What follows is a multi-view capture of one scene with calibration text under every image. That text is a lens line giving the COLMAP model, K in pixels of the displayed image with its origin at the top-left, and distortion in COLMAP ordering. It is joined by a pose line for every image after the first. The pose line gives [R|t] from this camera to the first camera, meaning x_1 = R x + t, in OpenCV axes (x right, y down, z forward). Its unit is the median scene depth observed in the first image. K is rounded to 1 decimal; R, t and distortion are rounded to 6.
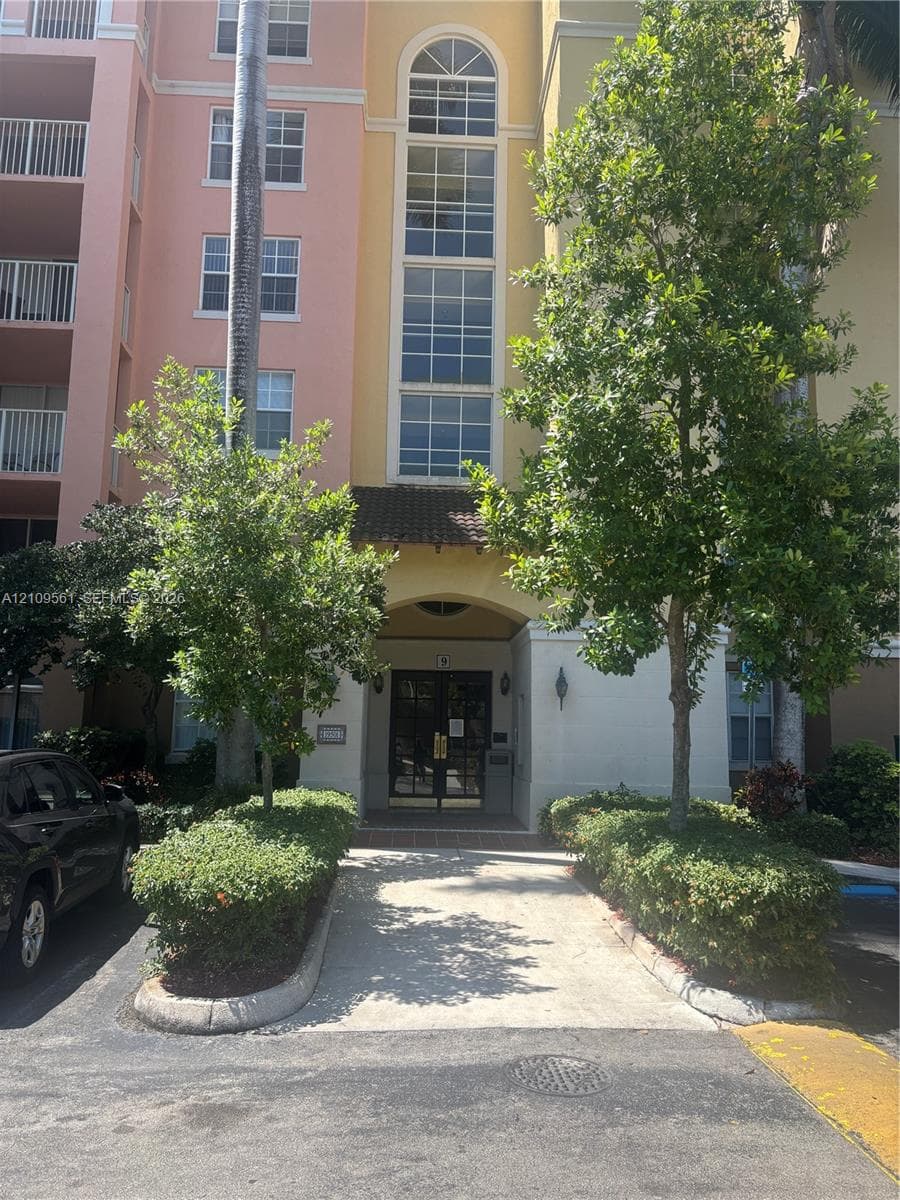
lens RADIAL K [[913.1, 0, 451.1], [0, 913.1, 600.5], [0, 0, 1]] dist [0.015688, 0.001598]
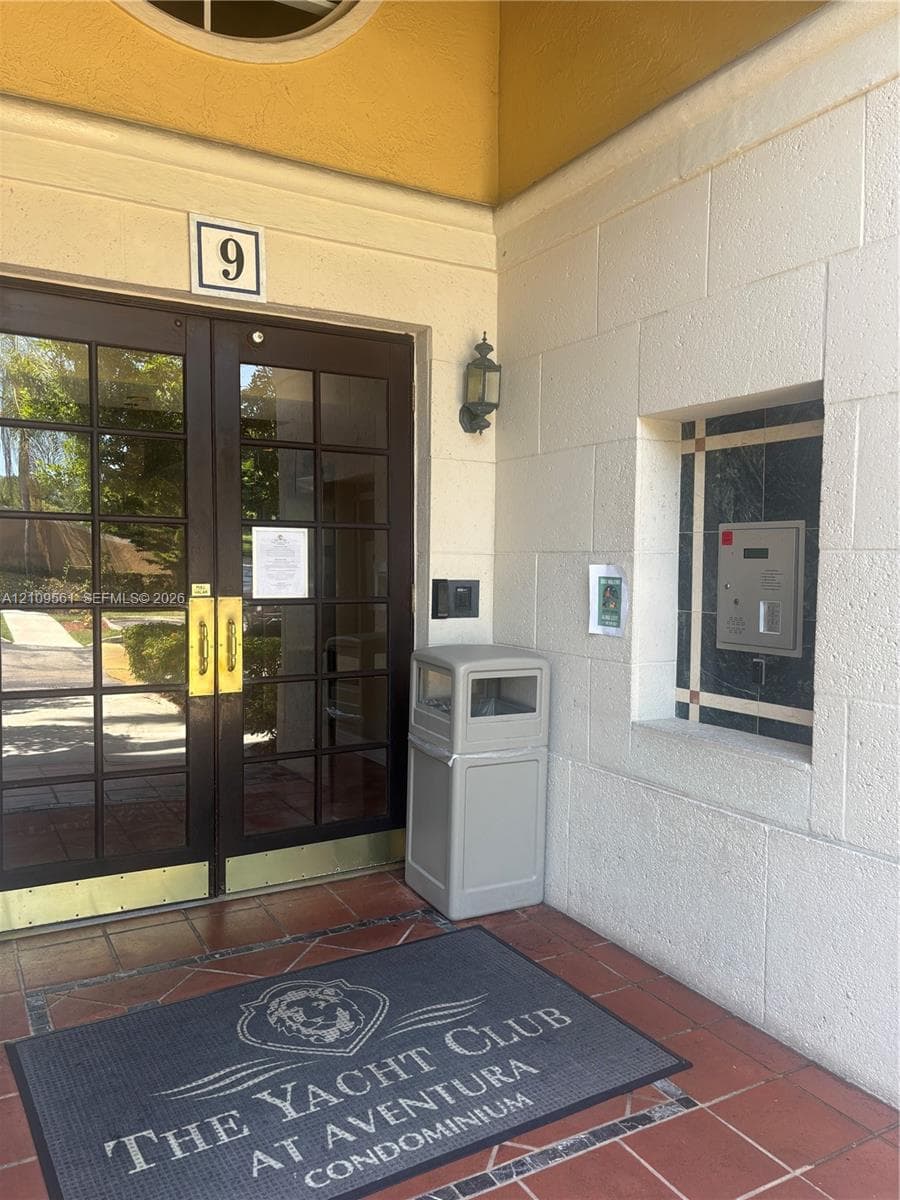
lens RADIAL K [[913.1, 0, 449.7], [0, 913.1, 604.0], [0, 0, 1]] dist [0.015688, 0.001598]
pose [[0.888923, -0.031693, 0.456959, -0.063829], [-0.066551, 0.978082, 0.197298, 0.100713], [-0.453197, -0.205794, 0.867330, 0.774200]]
